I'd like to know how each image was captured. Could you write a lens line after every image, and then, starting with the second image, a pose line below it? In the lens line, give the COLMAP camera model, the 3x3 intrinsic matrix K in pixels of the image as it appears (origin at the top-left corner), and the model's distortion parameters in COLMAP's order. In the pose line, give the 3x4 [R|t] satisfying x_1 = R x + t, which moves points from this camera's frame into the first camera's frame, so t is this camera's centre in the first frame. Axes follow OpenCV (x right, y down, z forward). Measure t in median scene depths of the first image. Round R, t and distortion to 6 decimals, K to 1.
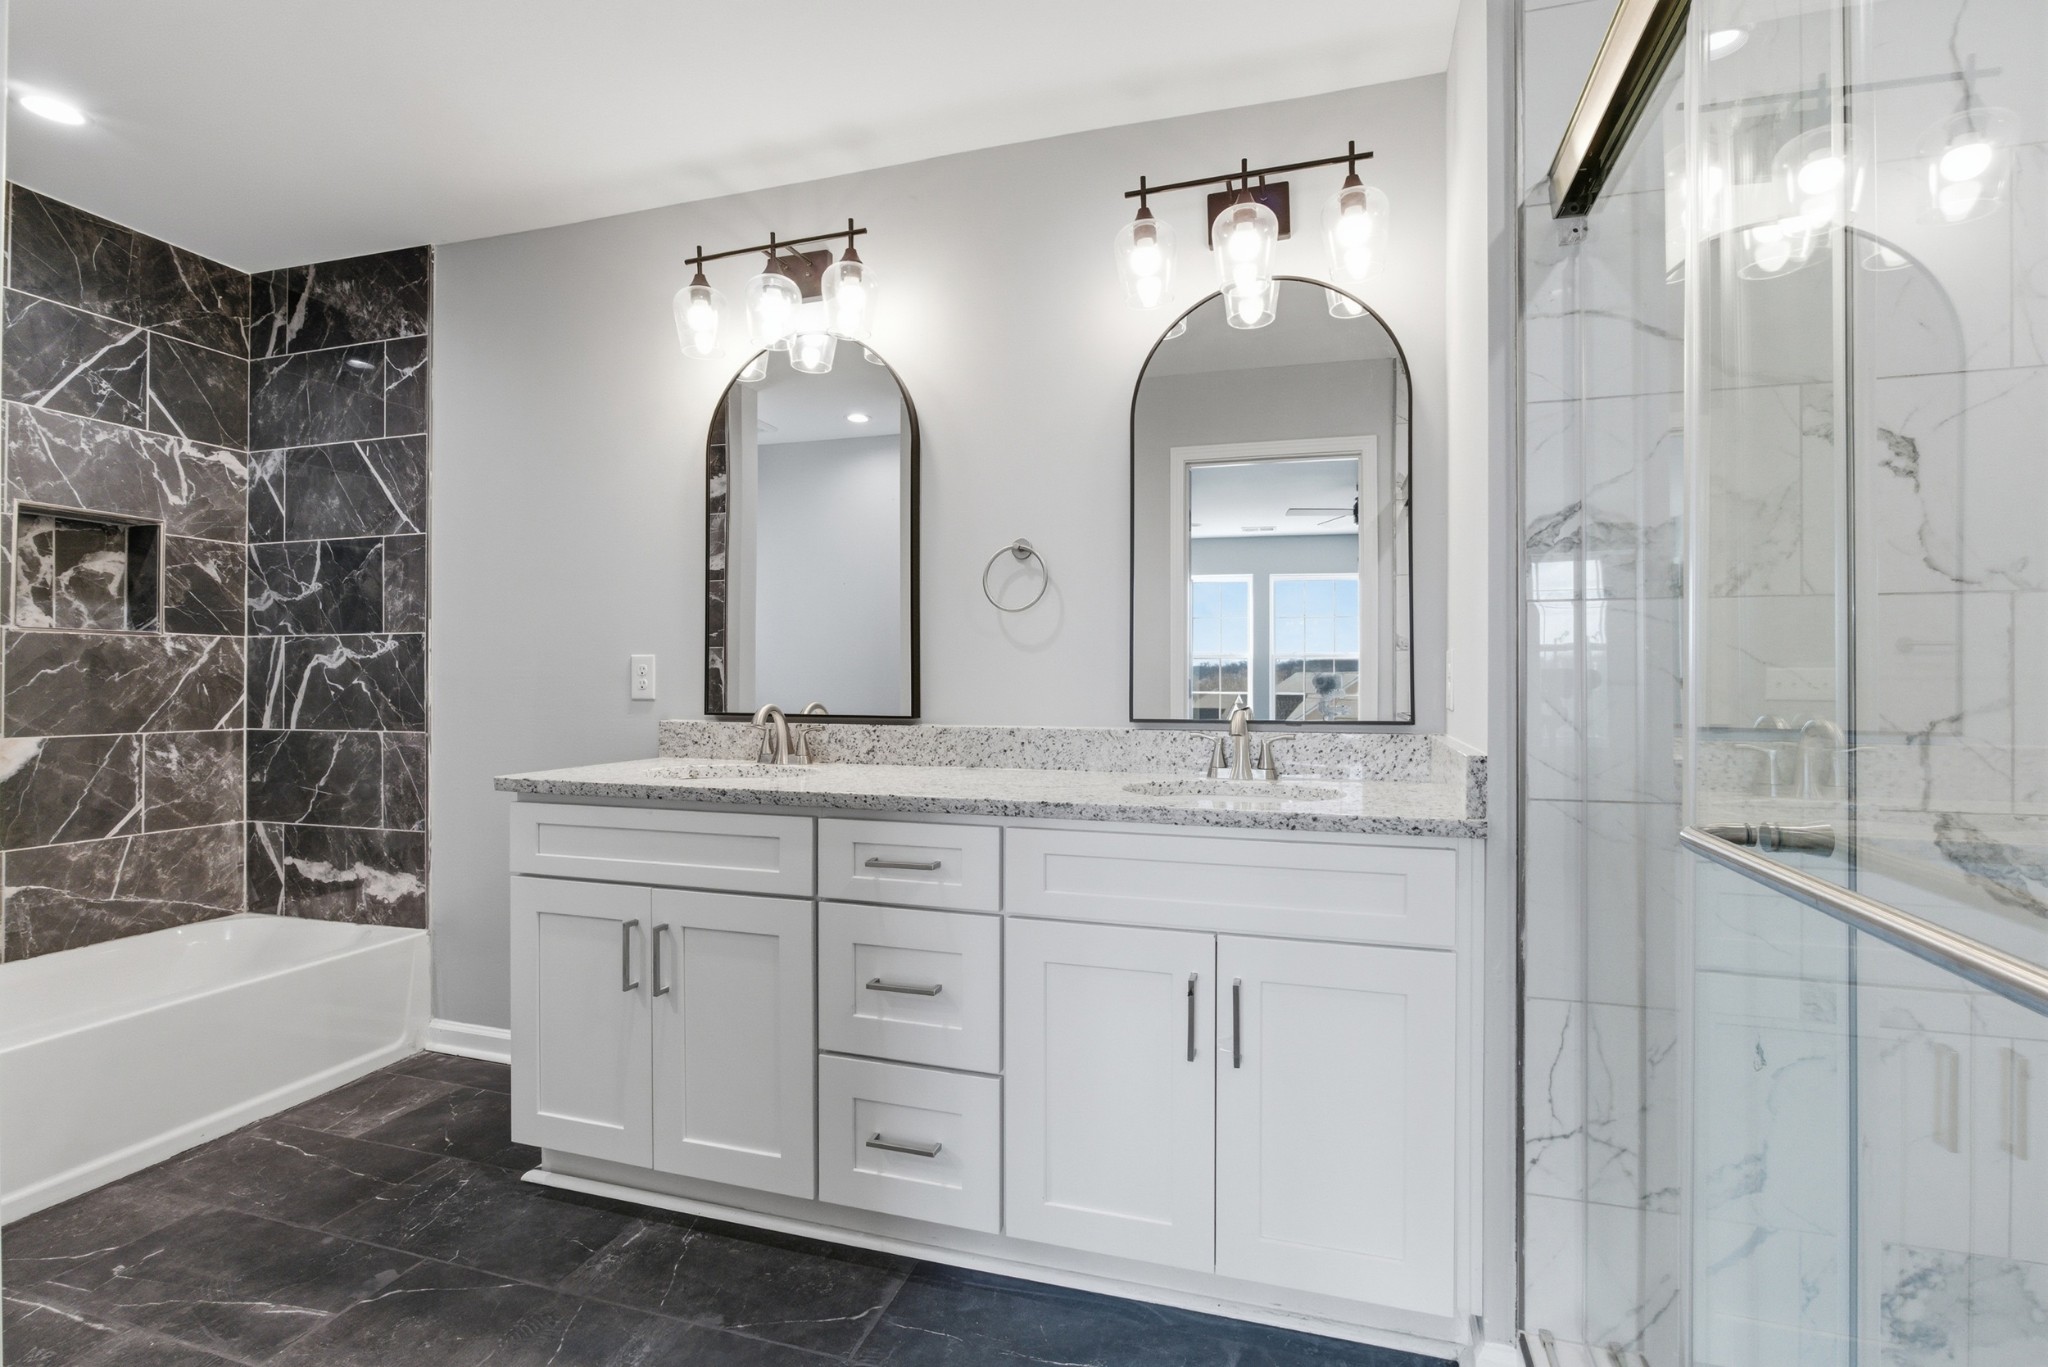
lens RADIAL K [[940.2, 0, 1026.0], [0, 940.2, 678.4], [0, 0, 1]] dist [-0.022243, 0.006658]
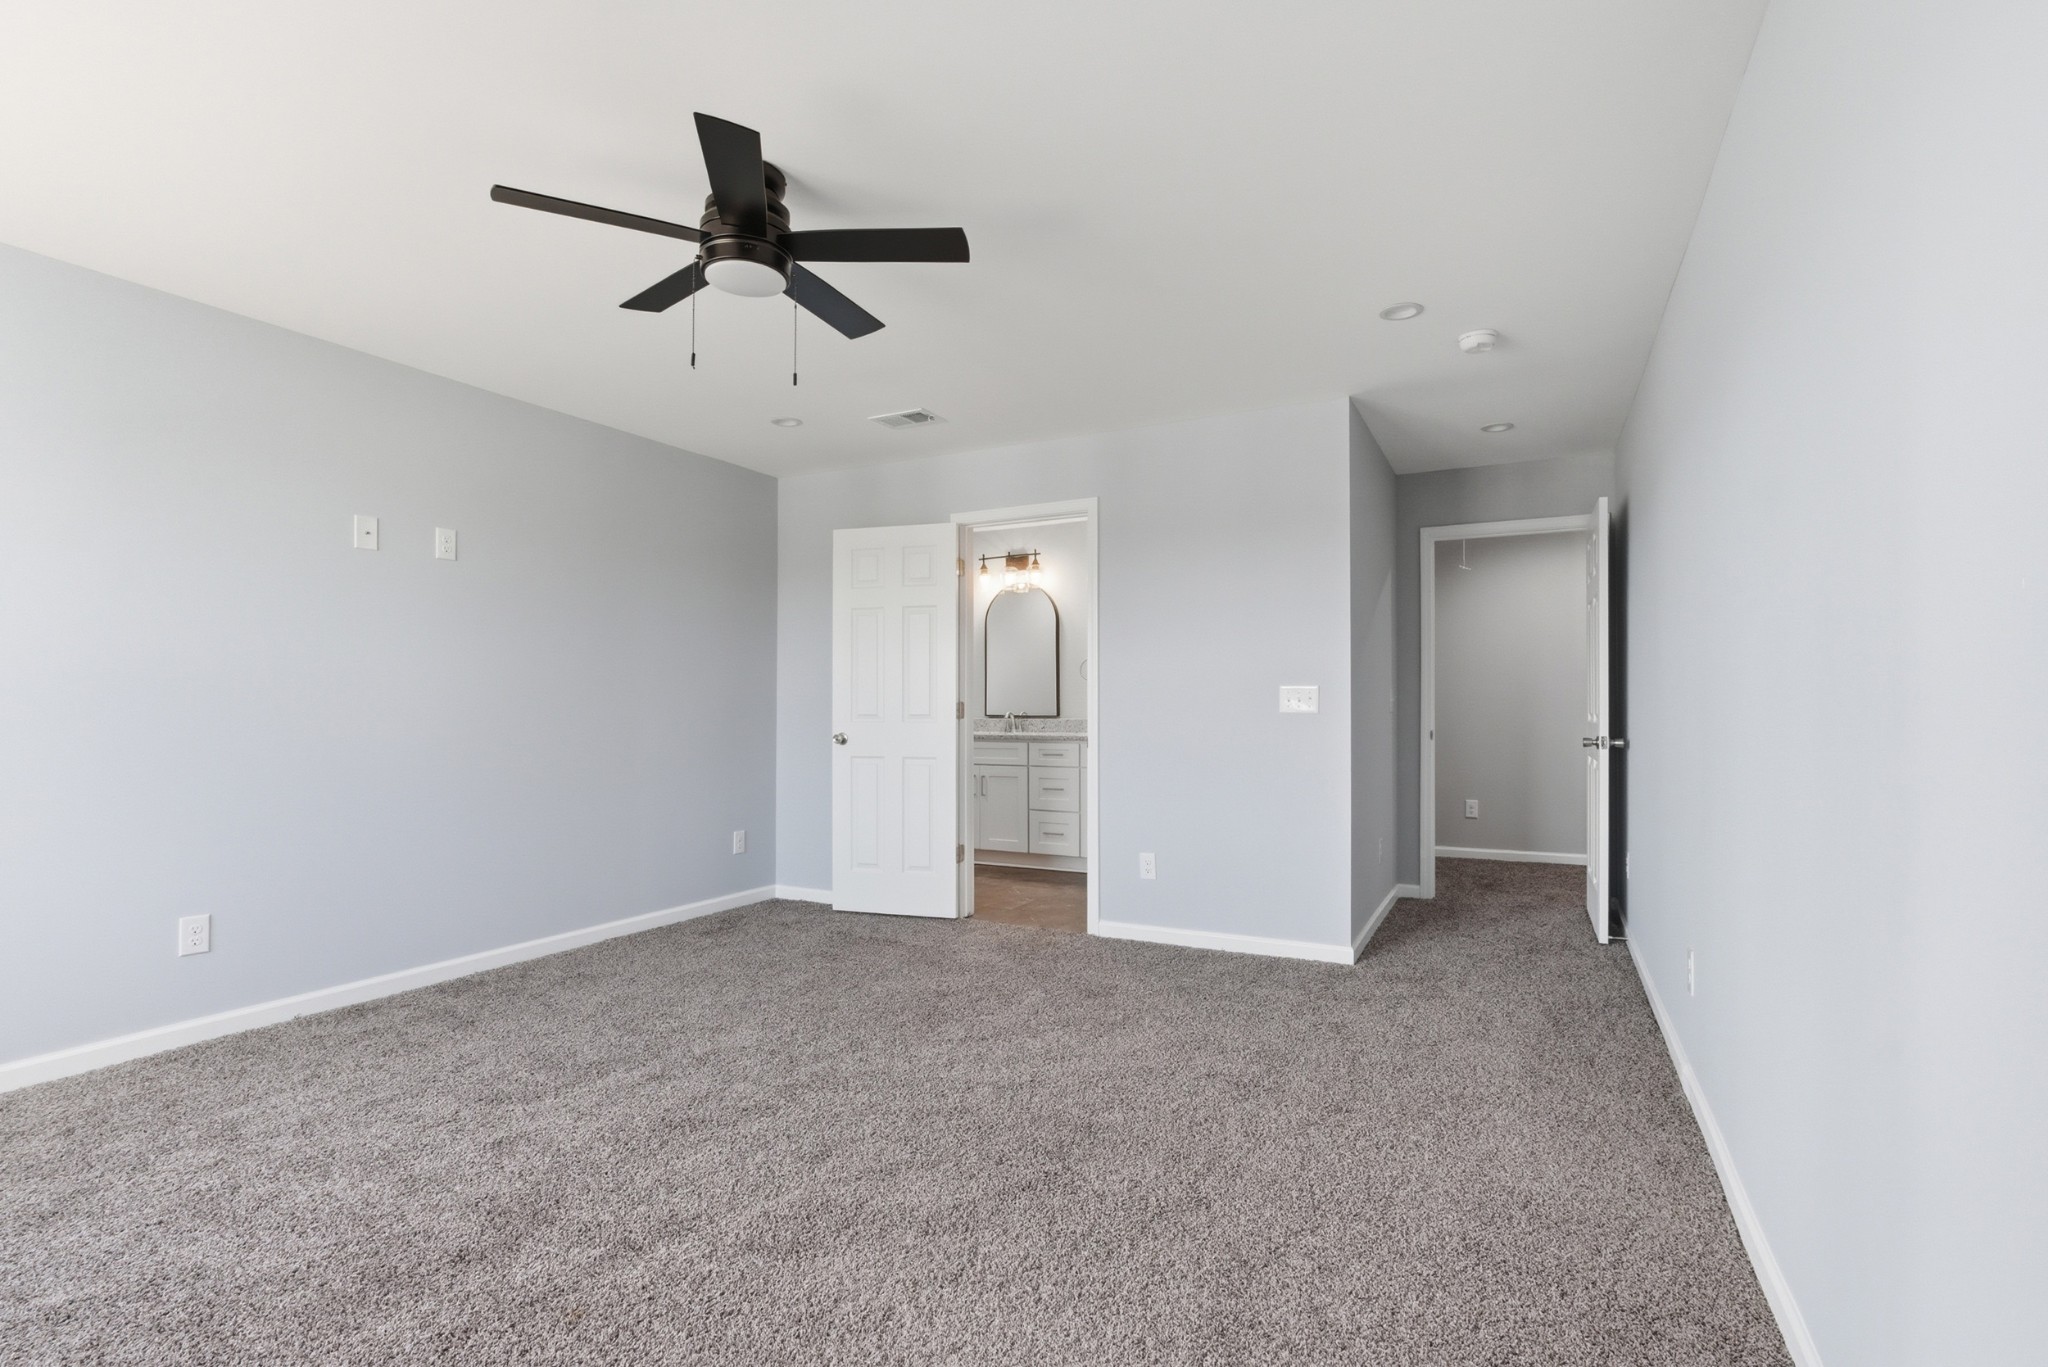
lens RADIAL K [[940.2, 0, 1023.7], [0, 940.2, 694.3], [0, 0, 1]] dist [-0.022243, 0.006658]
pose [[0.984446, -0.007409, -0.175528, 0.297342], [0.005167, 0.999899, -0.013226, 0.011645], [0.175609, 0.012114, 0.984386, -1.942474]]
